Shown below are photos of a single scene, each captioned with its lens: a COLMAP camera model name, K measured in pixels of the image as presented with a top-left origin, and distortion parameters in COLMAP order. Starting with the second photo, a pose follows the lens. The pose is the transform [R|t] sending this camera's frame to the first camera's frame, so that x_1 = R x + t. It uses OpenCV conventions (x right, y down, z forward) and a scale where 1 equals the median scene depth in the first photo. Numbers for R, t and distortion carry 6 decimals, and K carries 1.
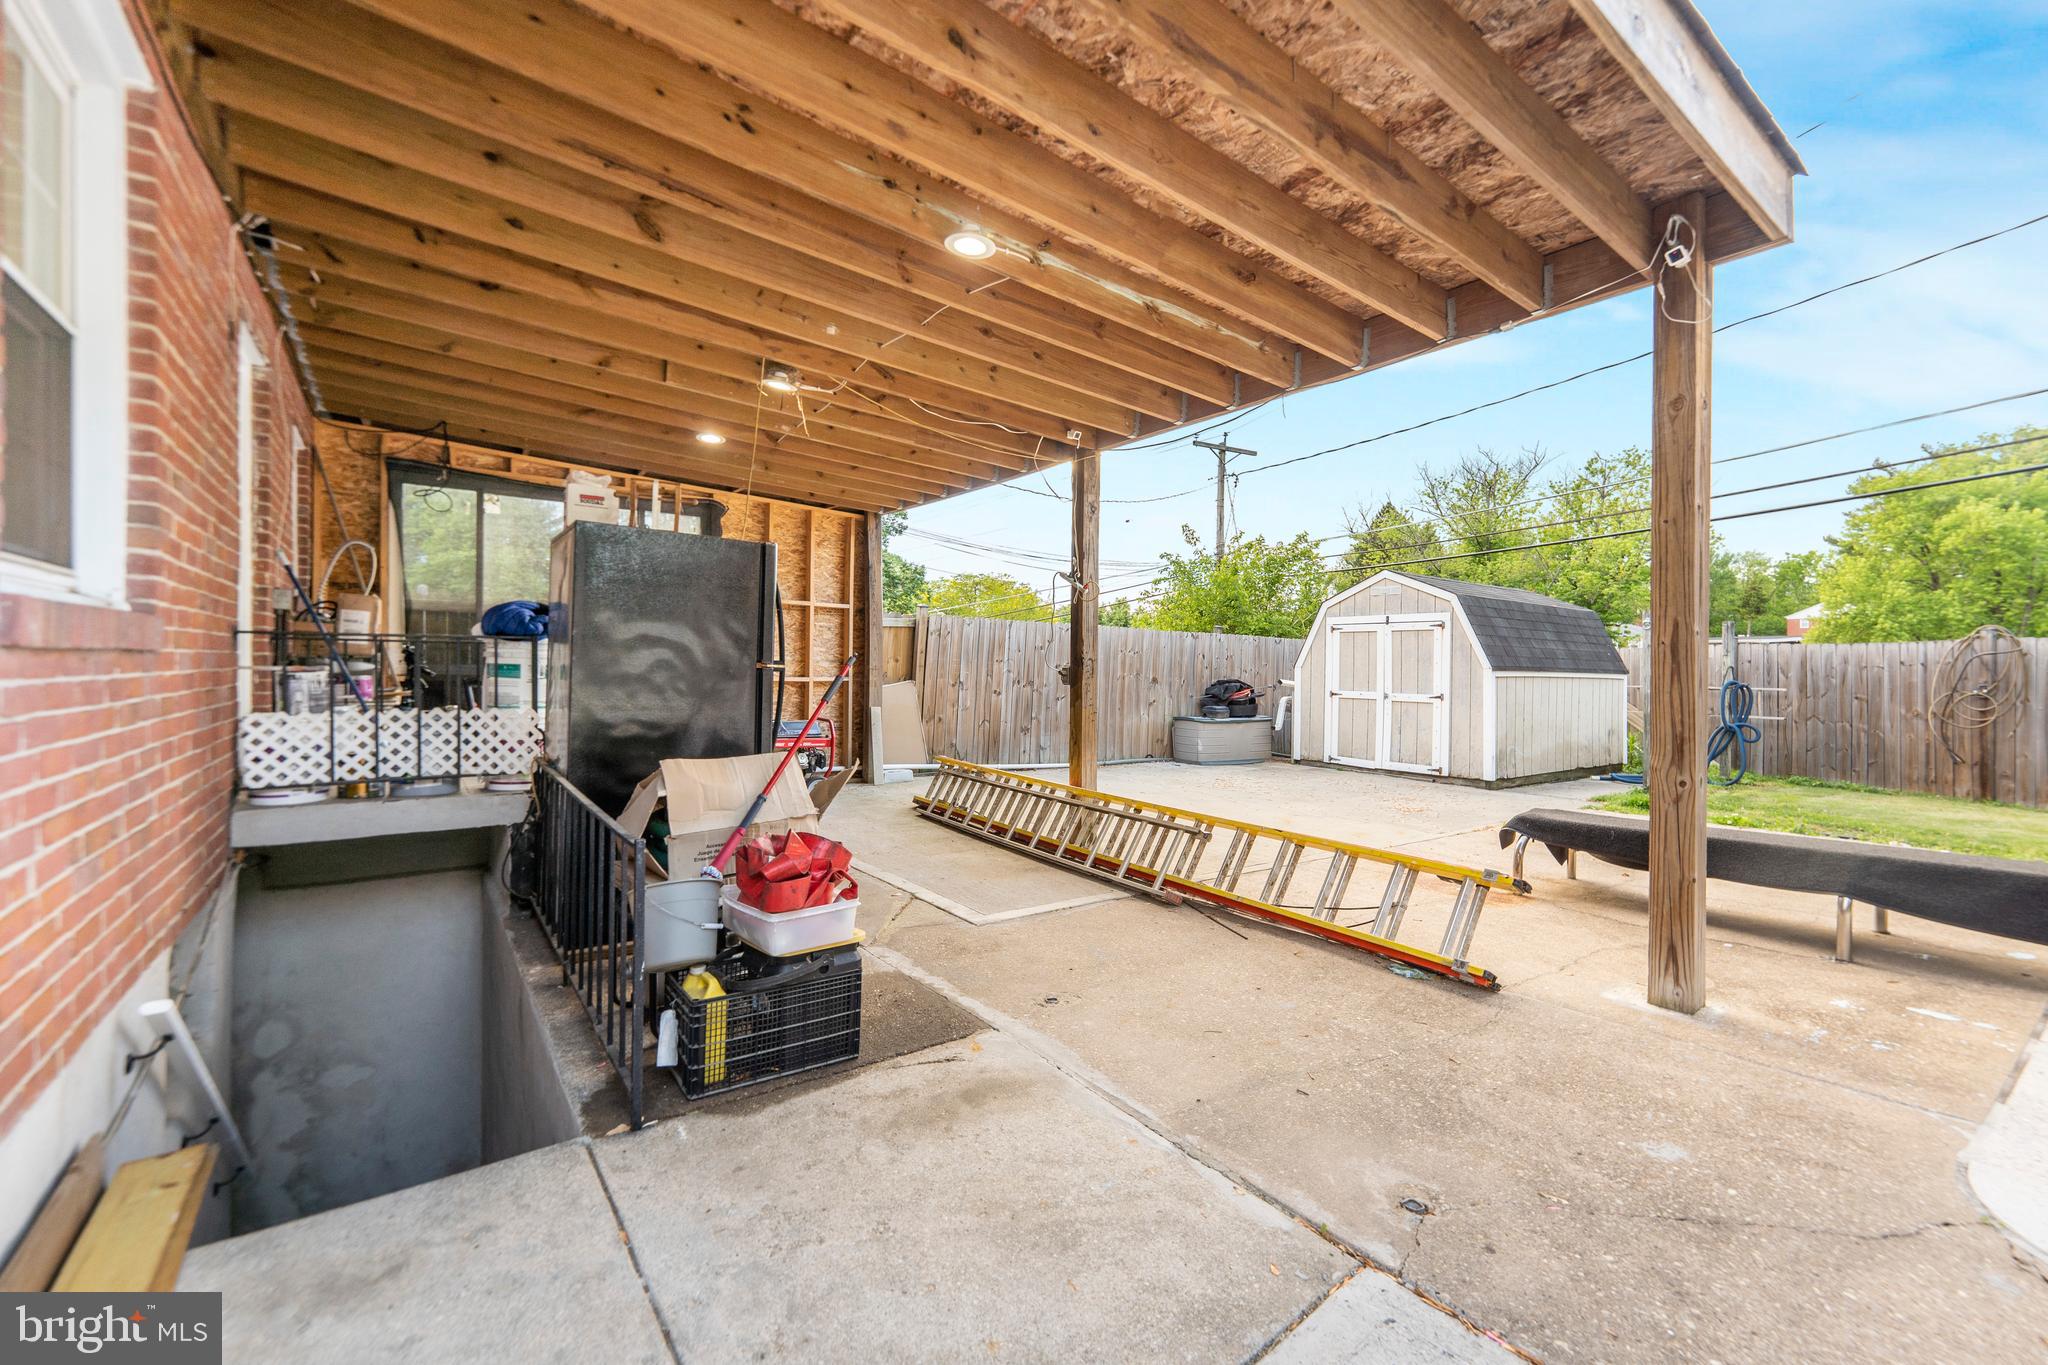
lens RADIAL K [[812.7, 0, 1047.3], [0, 812.7, 670.1], [0, 0, 1]] dist [0.016072, 0.000122]
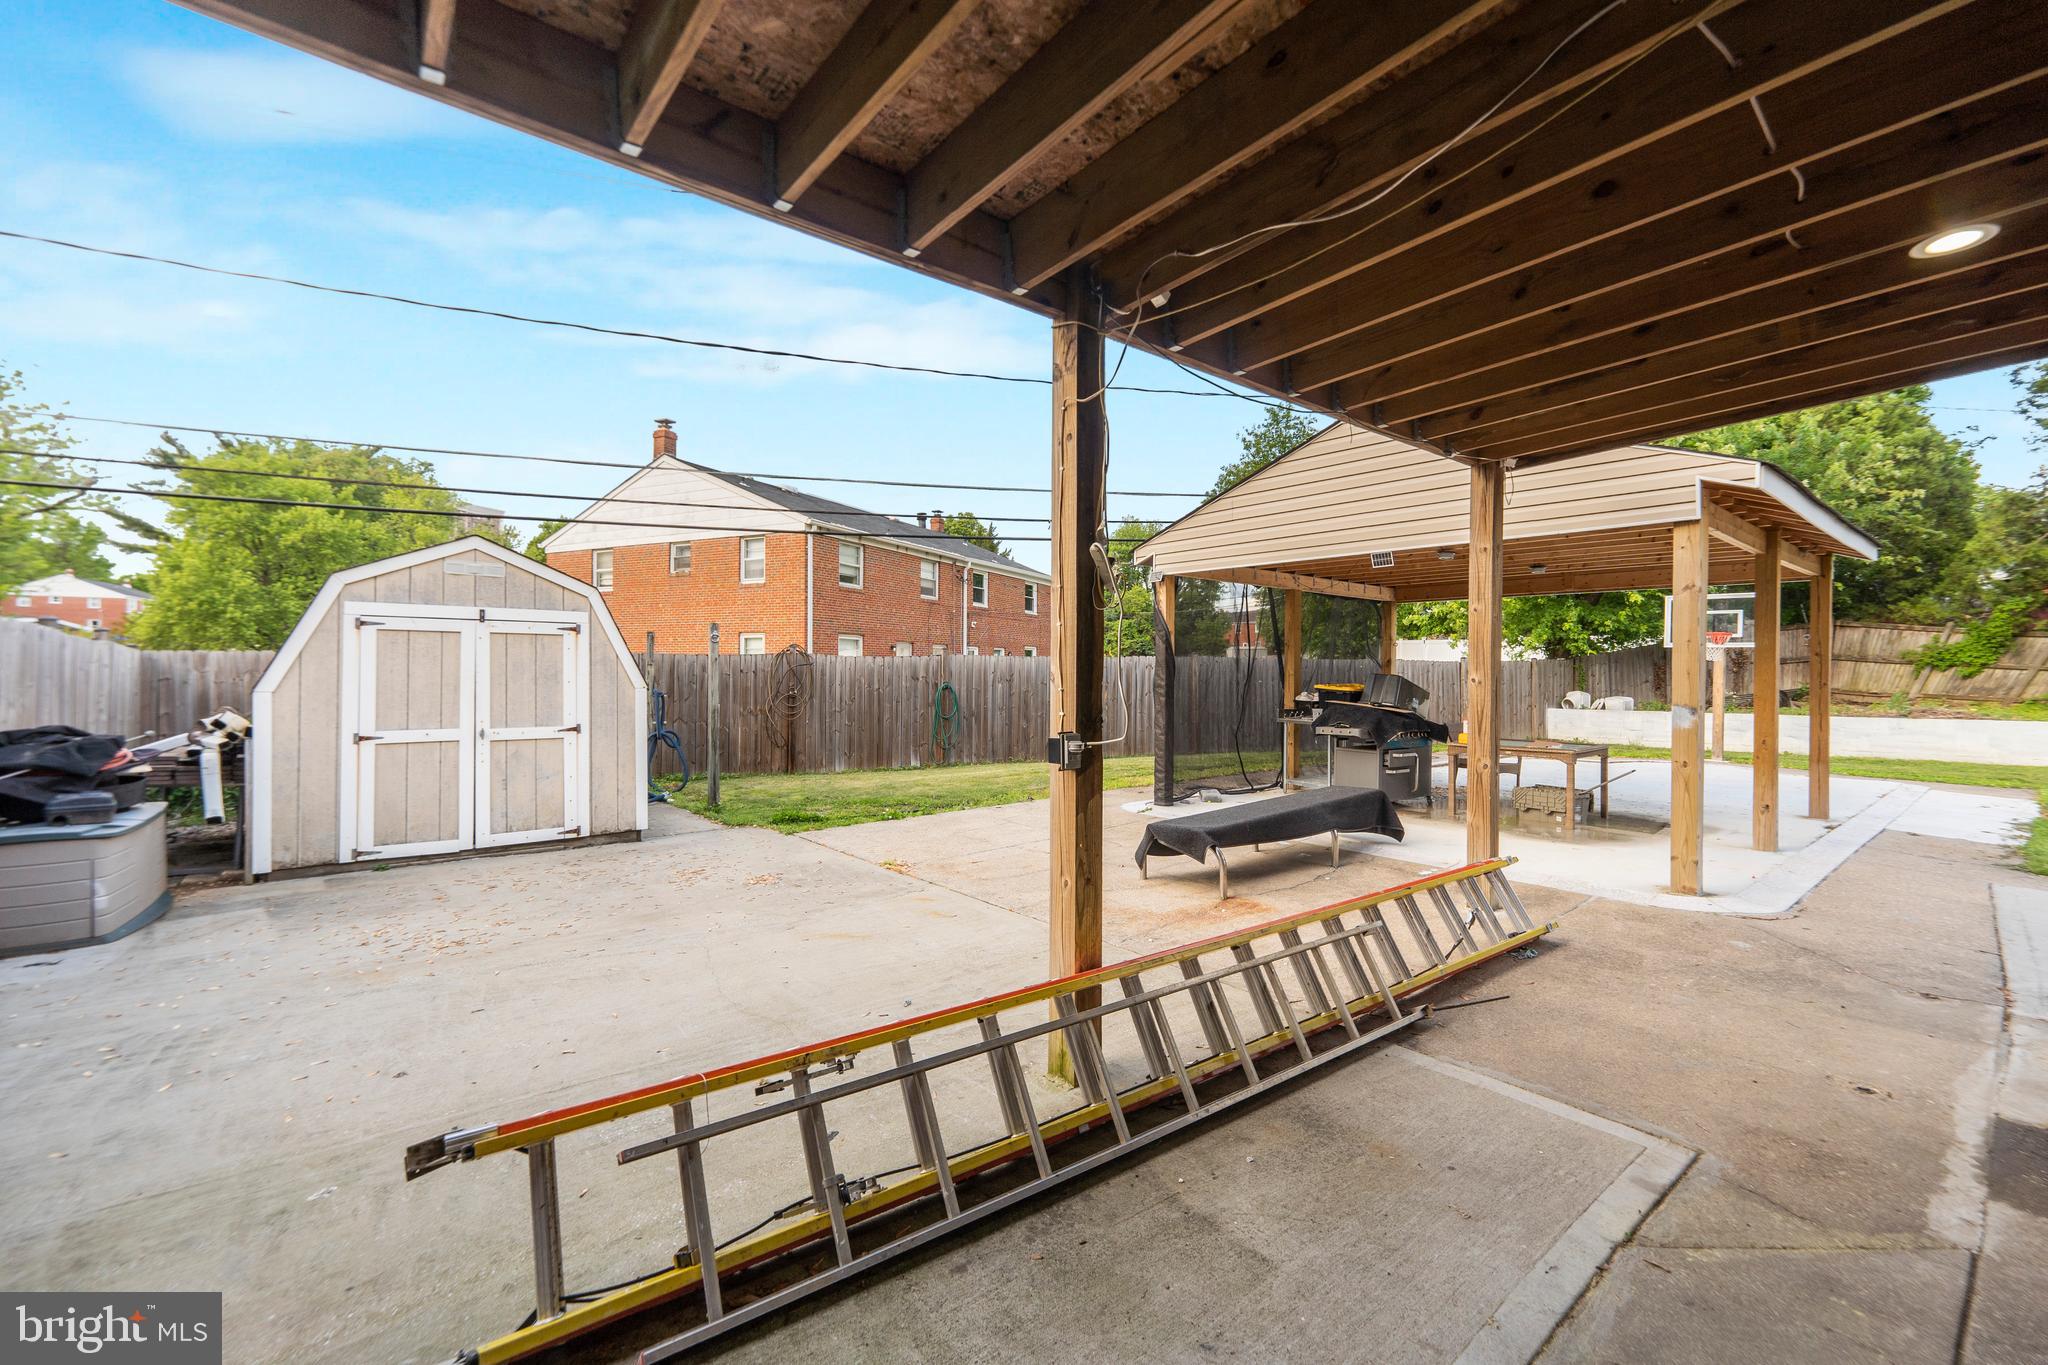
lens RADIAL K [[870.7, 0, 1038.8], [0, 870.7, 656.6], [0, 0, 1]] dist [0.004274, -0.000802]
pose [[-0.034641, 0.000174, 0.999400, -0.309435], [0.000060, 1.000000, -0.000172, -0.031270], [-0.999400, 0.000054, -0.034641, 0.632169]]
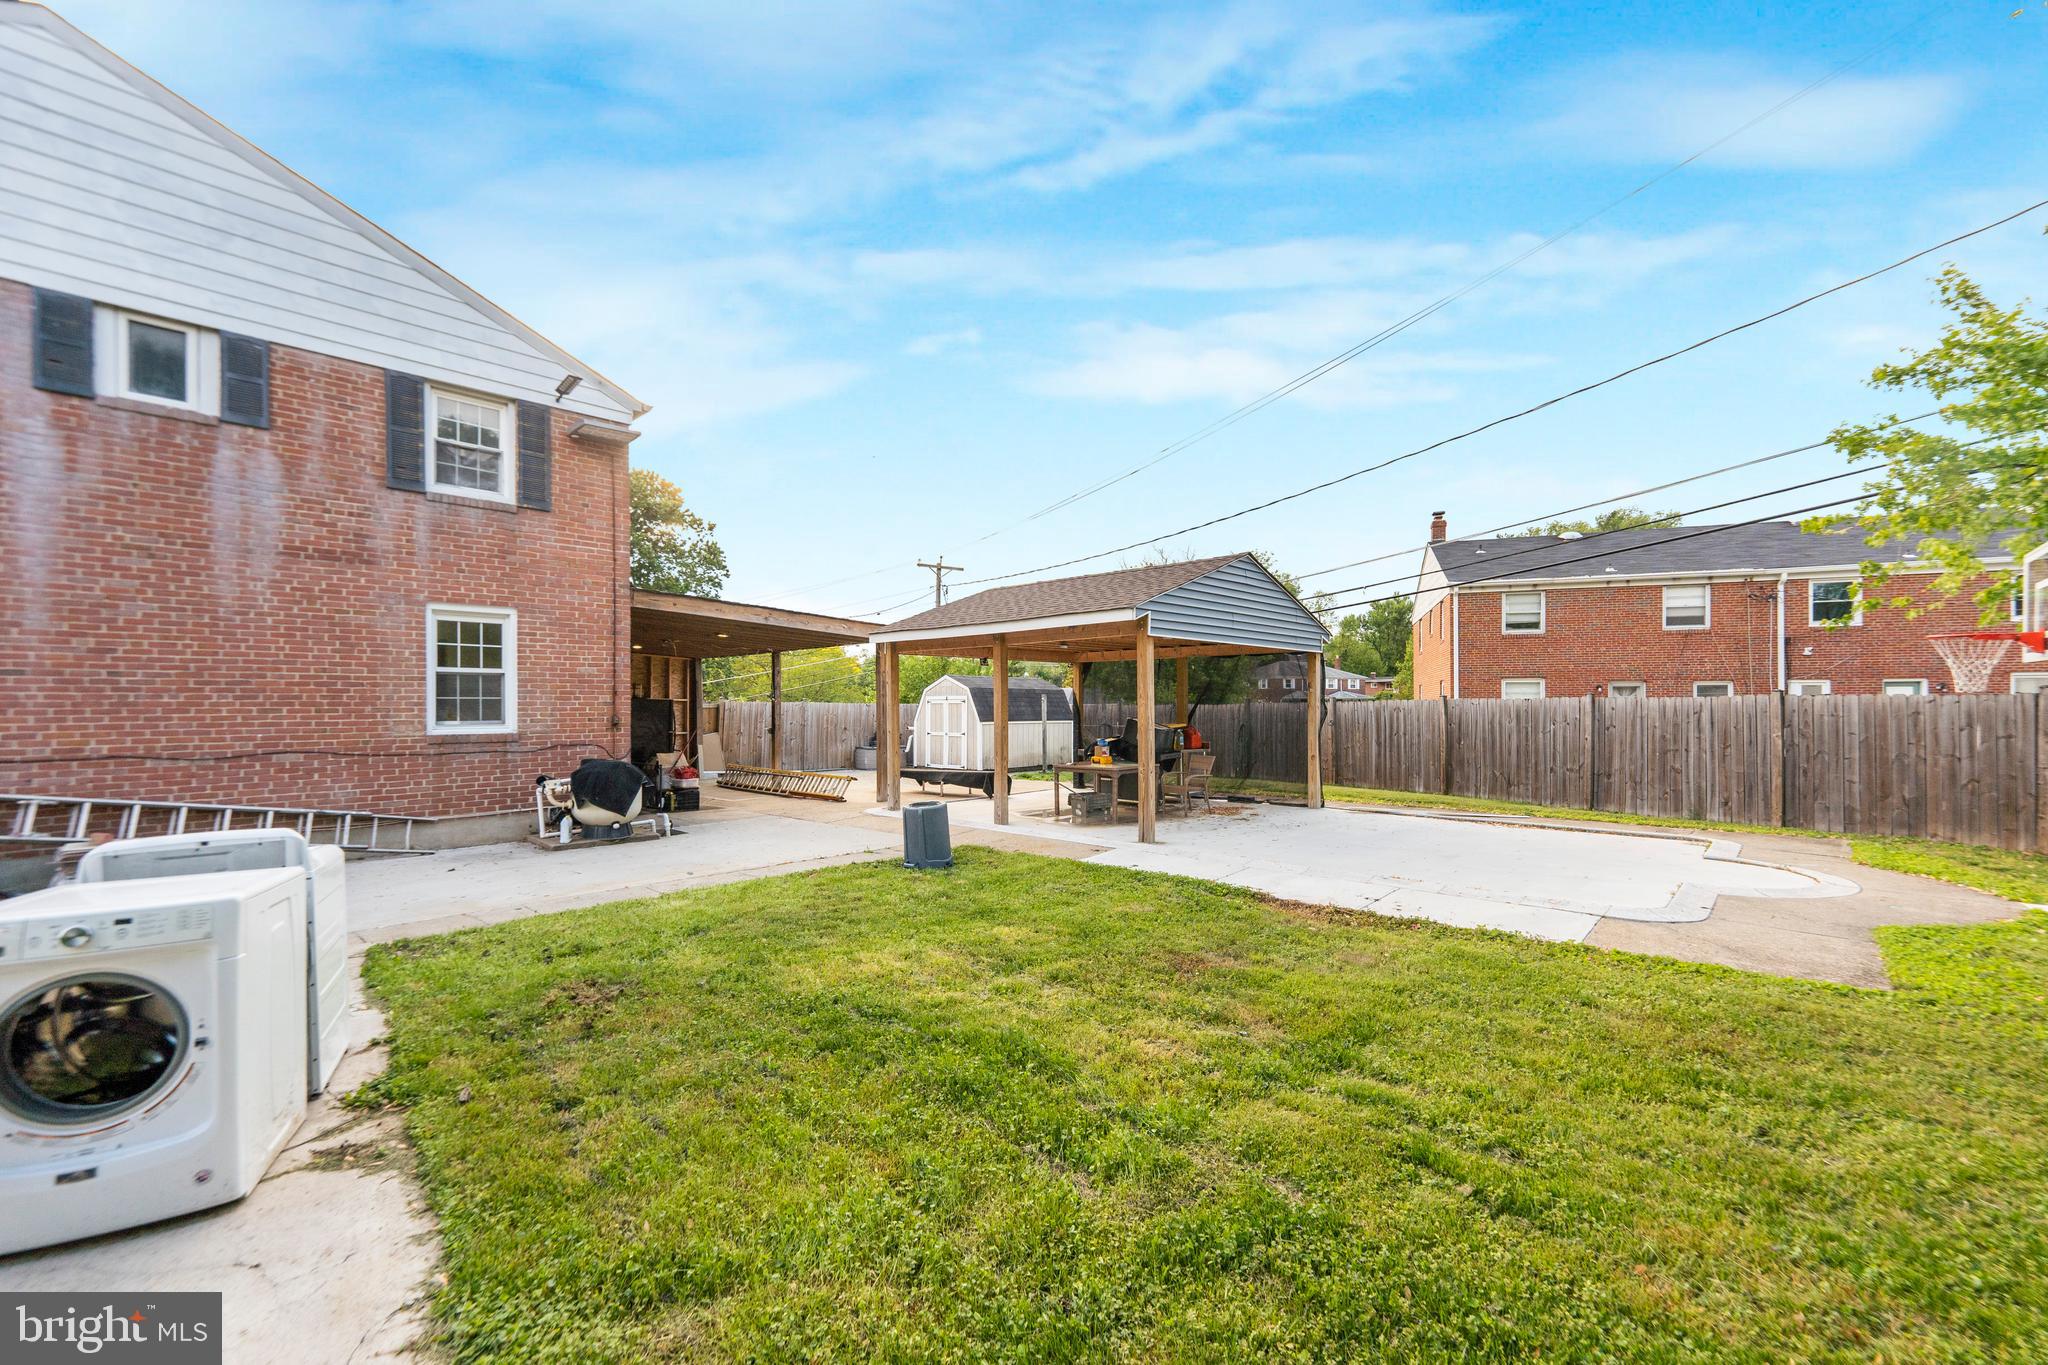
lens RADIAL K [[828.4, 0, 992.2], [0, 828.4, 698.9], [0, 0, 1]] dist [-0.001547, 0.000053]
pose [[0.990722, -0.018152, 0.134689, 0.262391], [0.019733, 0.999751, -0.010410, -0.038768], [-0.134466, 0.012972, 0.990833, -1.279212]]
